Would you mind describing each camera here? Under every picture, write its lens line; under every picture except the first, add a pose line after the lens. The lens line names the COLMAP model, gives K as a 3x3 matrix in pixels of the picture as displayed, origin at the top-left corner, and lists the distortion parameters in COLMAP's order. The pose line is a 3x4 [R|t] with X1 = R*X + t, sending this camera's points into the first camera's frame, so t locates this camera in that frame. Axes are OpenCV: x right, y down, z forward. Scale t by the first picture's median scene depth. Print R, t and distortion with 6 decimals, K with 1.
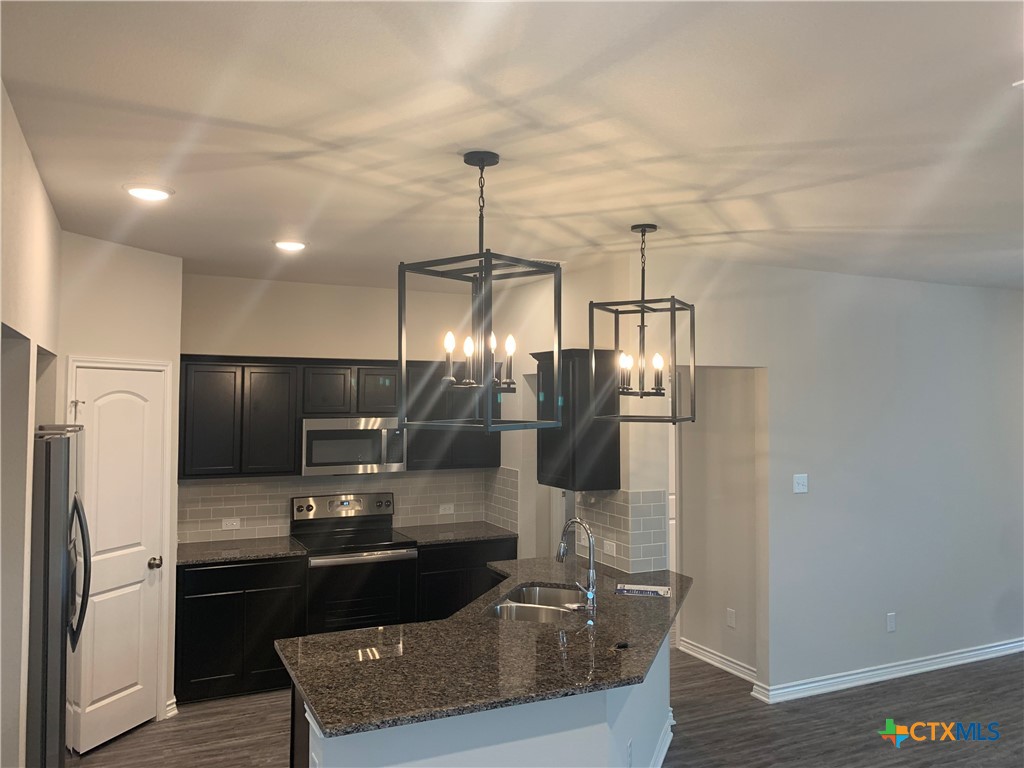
lens RADIAL K [[787.5, 0, 512.0], [0, 787.5, 384.0], [0, 0, 1]] dist [0.013379, 0.004759]
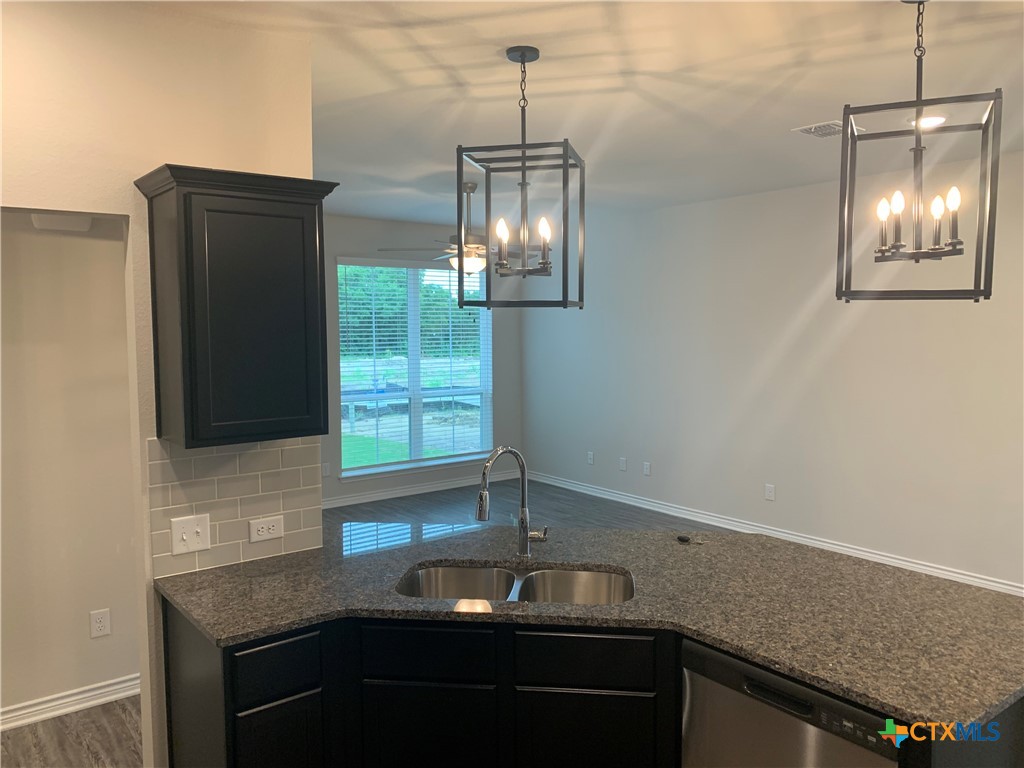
lens RADIAL K [[787.5, 0, 512.0], [0, 787.5, 384.0], [0, 0, 1]] dist [0.013379, 0.004759]
pose [[-0.208807, -0.086590, 0.974116, -0.634683], [-0.016464, 0.996243, 0.085027, 0.060545], [-0.977818, 0.001716, -0.209448, 1.228423]]
